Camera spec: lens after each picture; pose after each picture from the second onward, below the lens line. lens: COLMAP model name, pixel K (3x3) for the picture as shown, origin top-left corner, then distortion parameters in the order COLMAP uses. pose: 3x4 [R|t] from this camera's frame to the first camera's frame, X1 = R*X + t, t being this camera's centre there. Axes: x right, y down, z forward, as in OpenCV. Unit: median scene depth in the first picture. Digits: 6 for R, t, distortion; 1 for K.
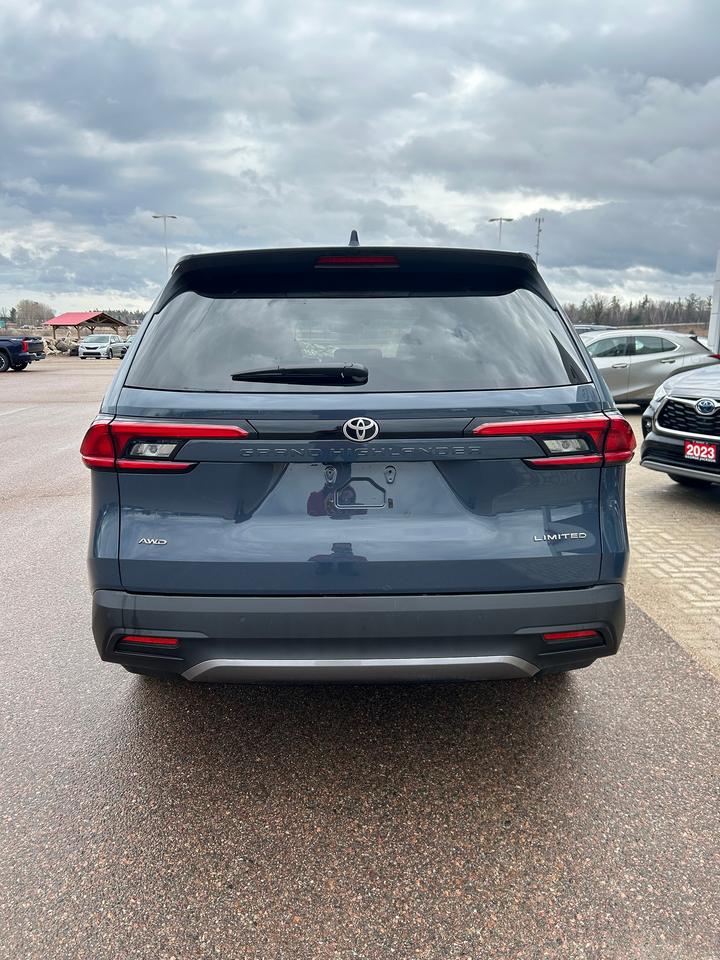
lens RADIAL K [[720.7, 0, 349.5], [0, 720.7, 481.1], [0, 0, 1]] dist [0.057352, -0.065013]
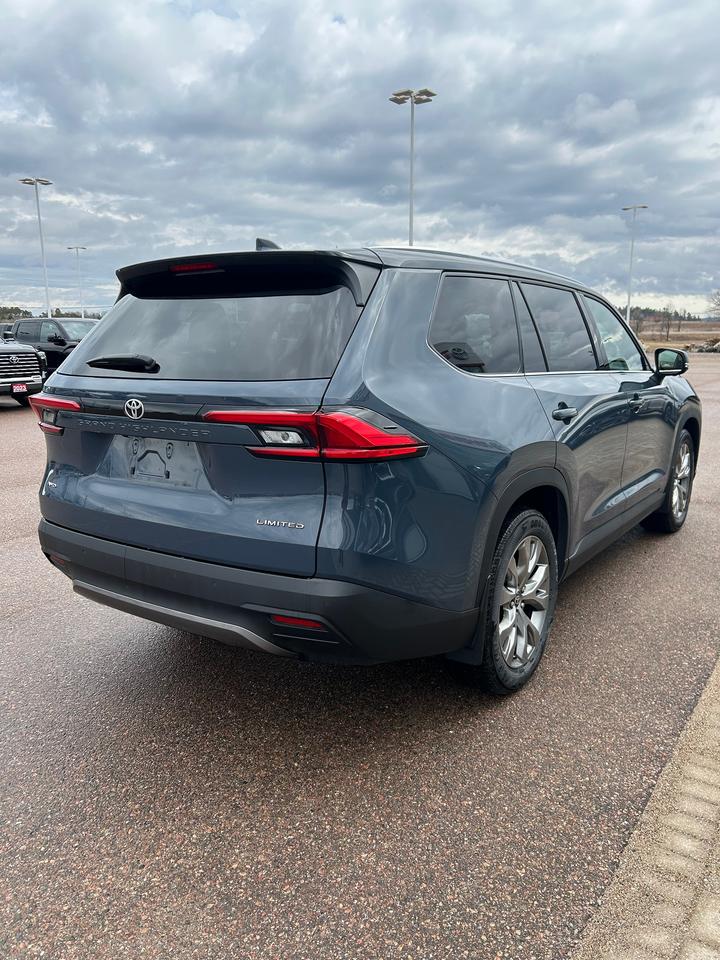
lens RADIAL K [[714.9, 0, 365.8], [0, 714.9, 482.9], [0, 0, 1]] dist [0.050499, -0.059729]
pose [[0.817430, 0.112620, -0.564912, 0.982807], [-0.111795, 0.993071, 0.036209, -0.033928], [0.565076, 0.033556, 0.824356, 0.219441]]
